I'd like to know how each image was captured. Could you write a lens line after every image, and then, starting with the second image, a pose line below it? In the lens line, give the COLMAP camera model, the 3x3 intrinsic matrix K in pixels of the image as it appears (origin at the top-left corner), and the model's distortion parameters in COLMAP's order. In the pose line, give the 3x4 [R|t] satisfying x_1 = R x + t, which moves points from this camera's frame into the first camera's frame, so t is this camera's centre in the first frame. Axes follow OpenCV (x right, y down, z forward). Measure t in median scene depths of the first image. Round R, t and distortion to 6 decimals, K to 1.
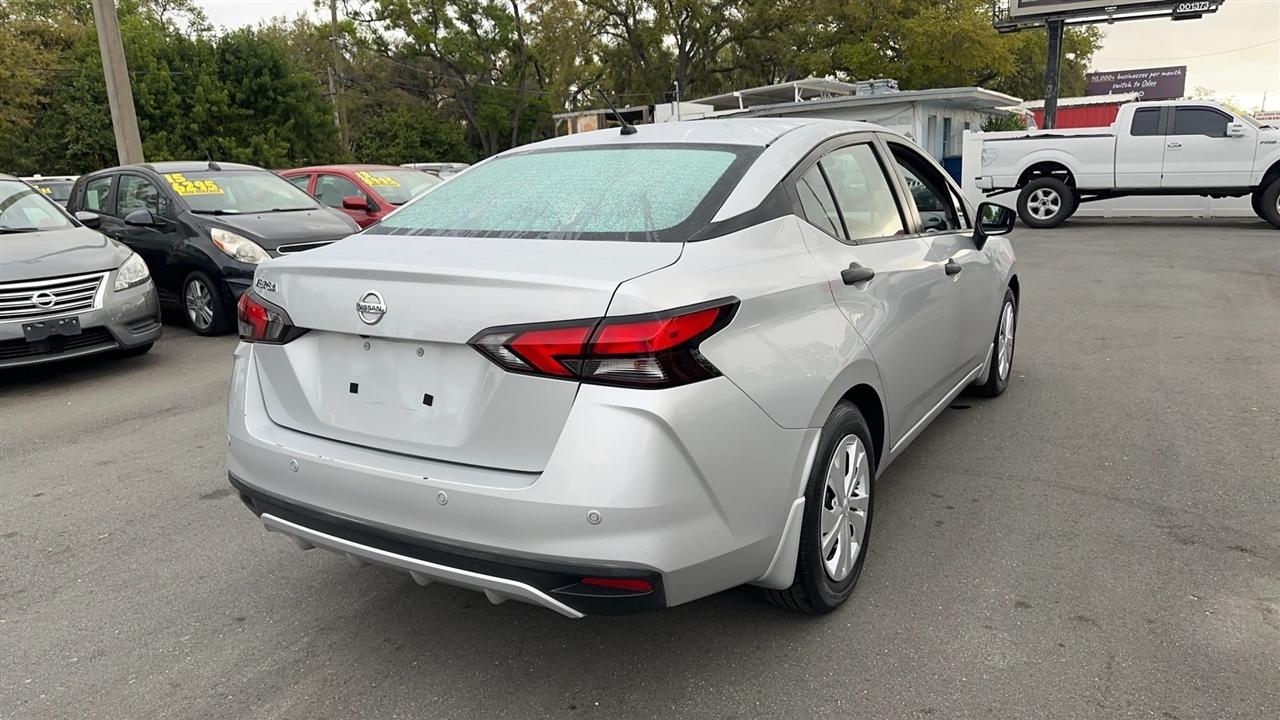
lens RADIAL K [[873.8, 0, 652.8], [0, 873.8, 368.7], [0, 0, 1]] dist [0.048001, -0.058863]
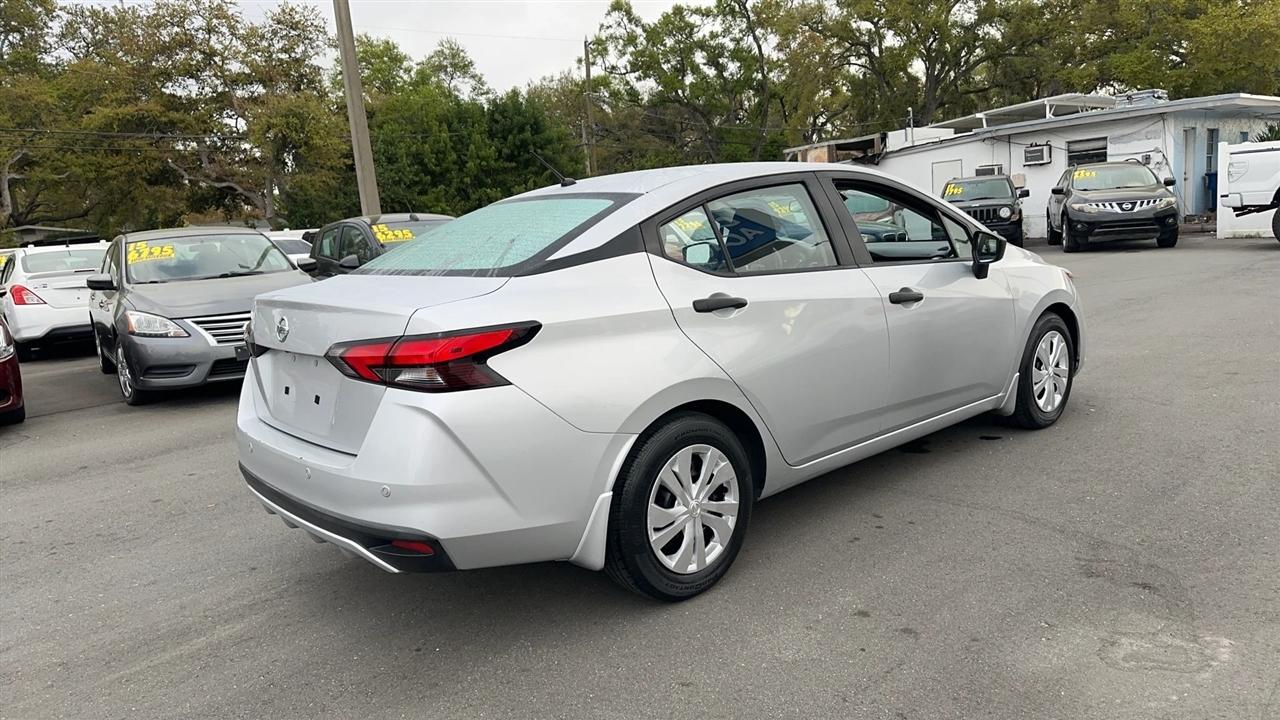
lens RADIAL K [[873.8, 0, 644.7], [0, 873.8, 368.8], [0, 0, 1]] dist [0.048001, -0.058863]
pose [[0.956067, 0.015252, -0.292753, 0.206451], [-0.025997, 0.999122, -0.032849, 0.006920], [0.291995, 0.039016, 0.955624, -0.040730]]
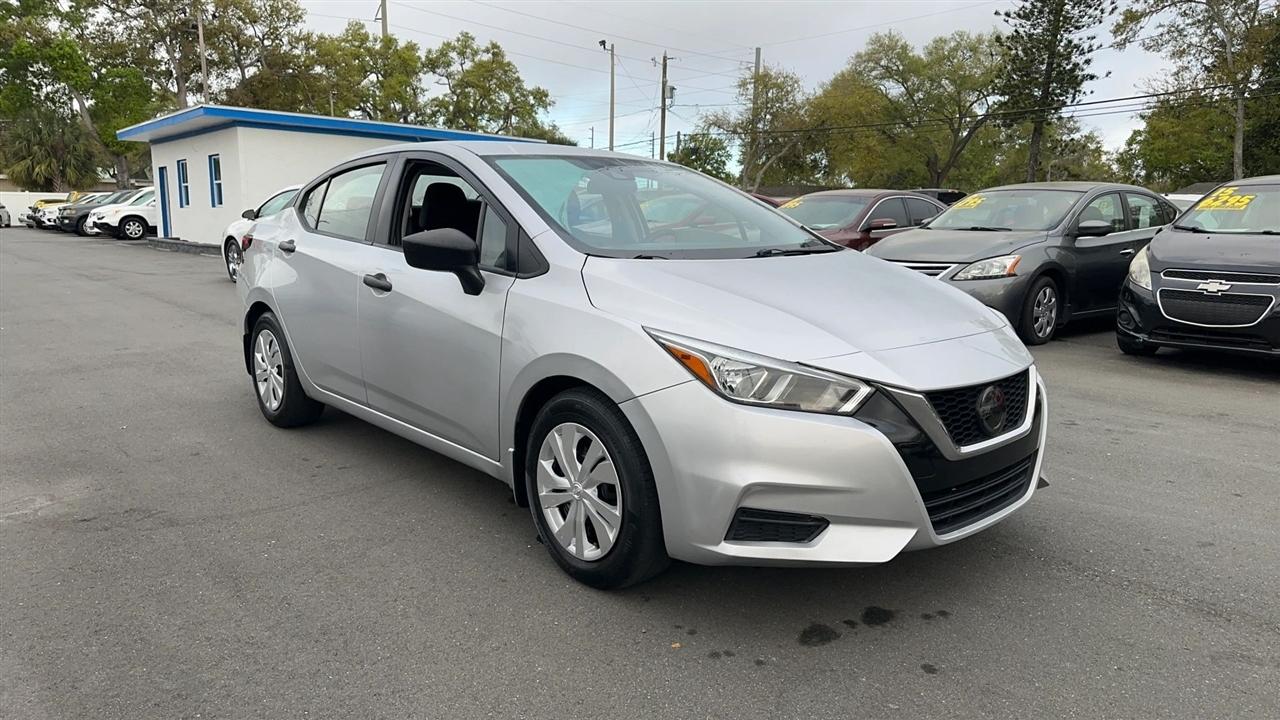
lens RADIAL K [[873.8, 0, 626.2], [0, 873.8, 356.6], [0, 0, 1]] dist [0.048001, -0.058863]
pose [[-0.316805, 0.191104, -0.929039, 0.711250], [-0.205180, 0.942492, 0.263838, -0.212245], [0.926032, 0.274206, -0.259375, 0.915393]]
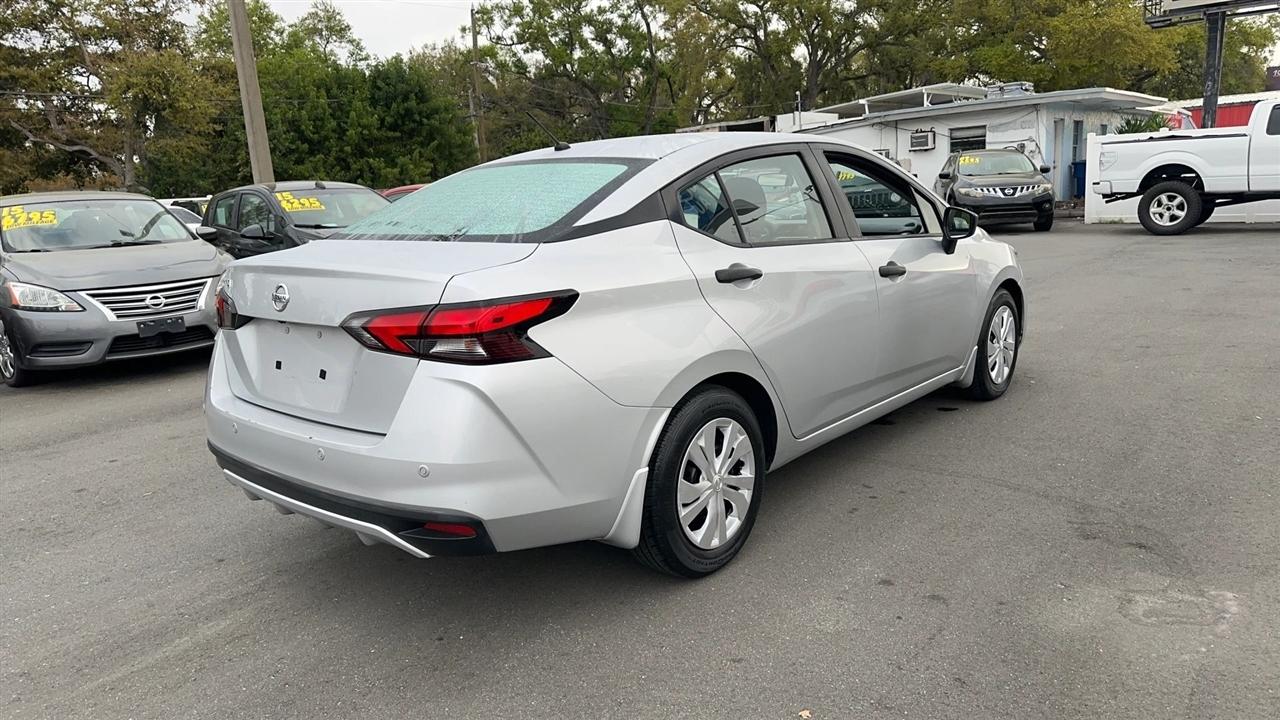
lens RADIAL K [[873.8, 0, 647.6], [0, 873.8, 368.2], [0, 0, 1]] dist [0.048001, -0.058863]
pose [[0.987000, 0.015859, -0.159937, 0.130748], [-0.018064, 0.999761, -0.012347, 0.011761], [0.159702, 0.015075, 0.987050, -0.043190]]
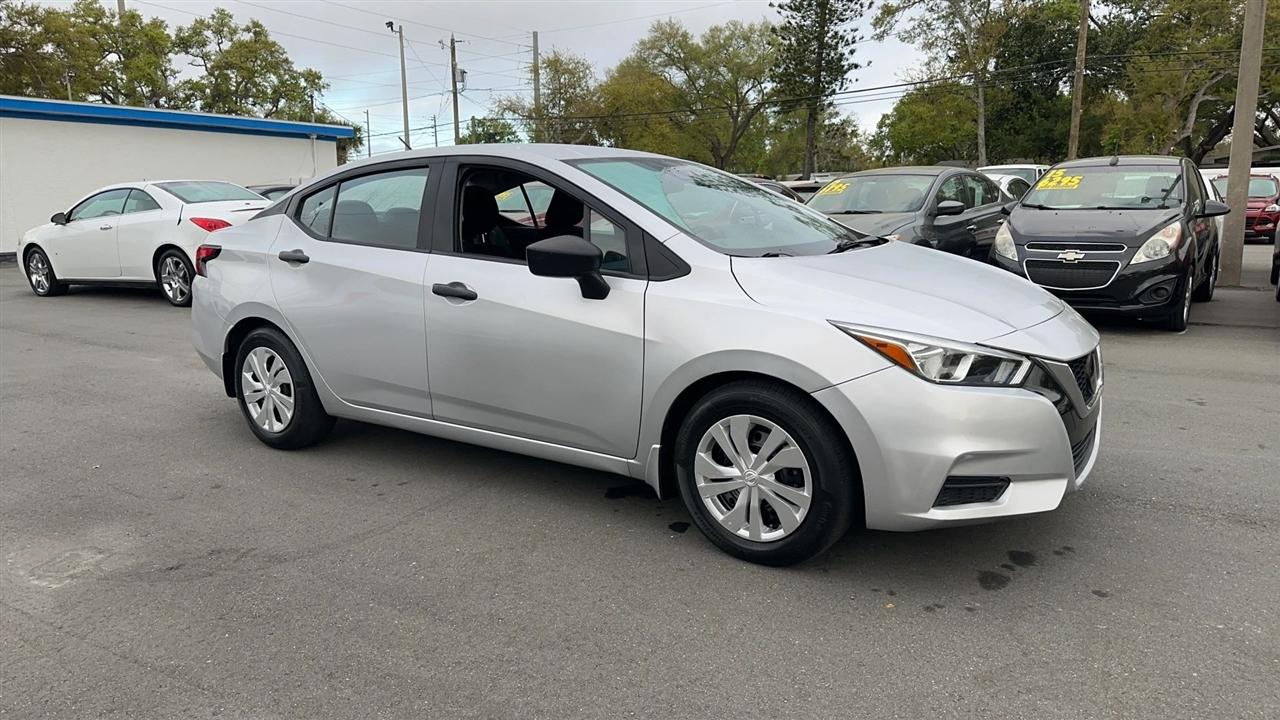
lens RADIAL K [[873.8, 0, 635.4], [0, 873.8, 361.3], [0, 0, 1]] dist [0.048001, -0.058863]
pose [[-0.070419, 0.225170, -0.971771, 0.769563], [-0.199545, 0.951319, 0.234891, -0.184304], [0.977355, 0.210453, -0.022059, 0.731303]]
